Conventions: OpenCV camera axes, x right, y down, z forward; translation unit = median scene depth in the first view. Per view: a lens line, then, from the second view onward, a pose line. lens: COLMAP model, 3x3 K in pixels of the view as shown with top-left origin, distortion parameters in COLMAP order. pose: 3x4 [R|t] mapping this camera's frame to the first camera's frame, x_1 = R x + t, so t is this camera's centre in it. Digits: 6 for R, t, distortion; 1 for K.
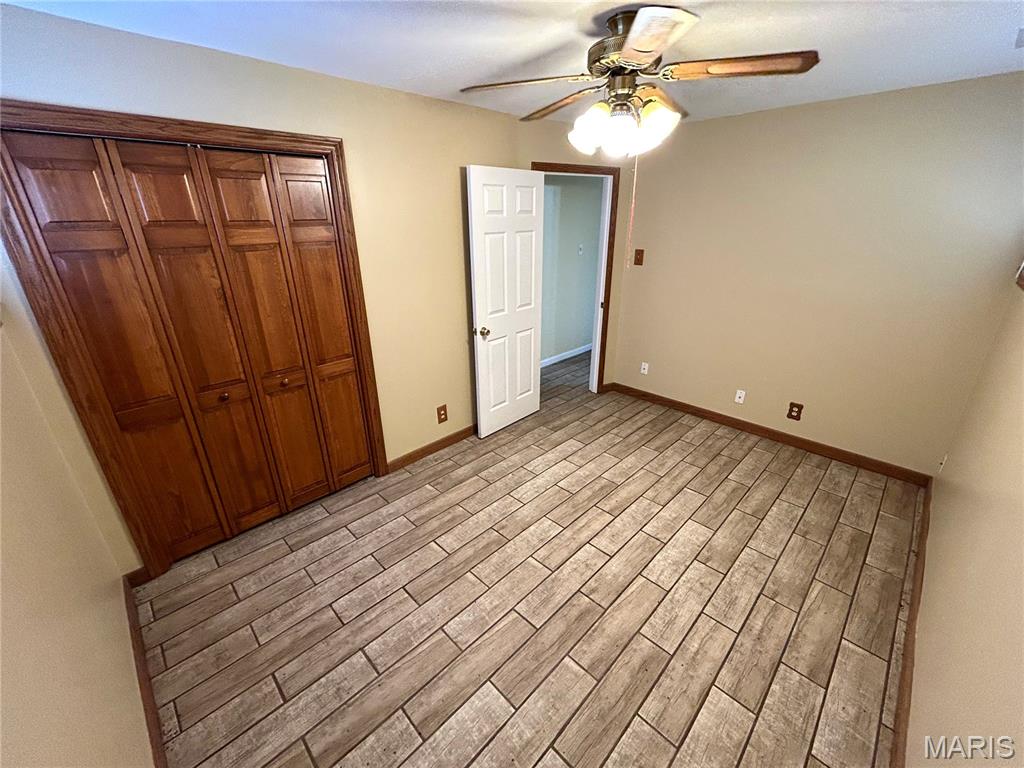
lens RADIAL K [[416.8, 0, 513.0], [0, 416.8, 378.7], [0, 0, 1]] dist [0.001217, 0.000304]
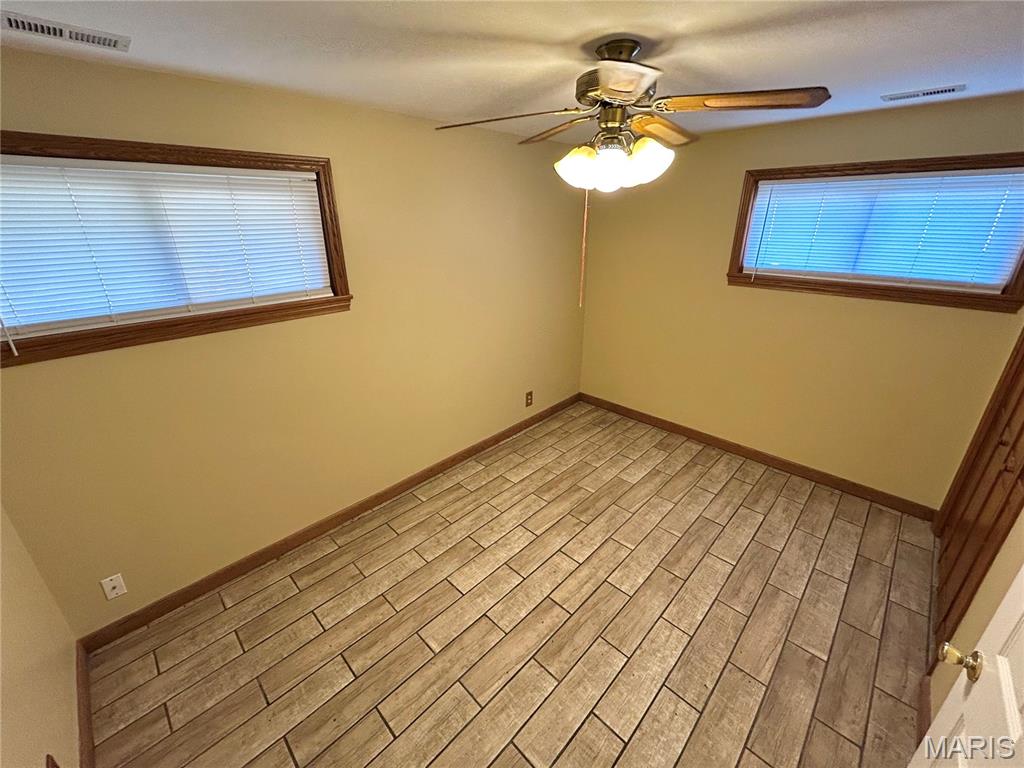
lens RADIAL K [[416.8, 0, 518.3], [0, 416.8, 379.9], [0, 0, 1]] dist [0.001217, 0.000304]
pose [[-0.999687, 0.018915, -0.016393, 0.350148], [0.002725, 0.733281, 0.679920, -0.644688], [0.024882, 0.679663, -0.733103, 1.479885]]
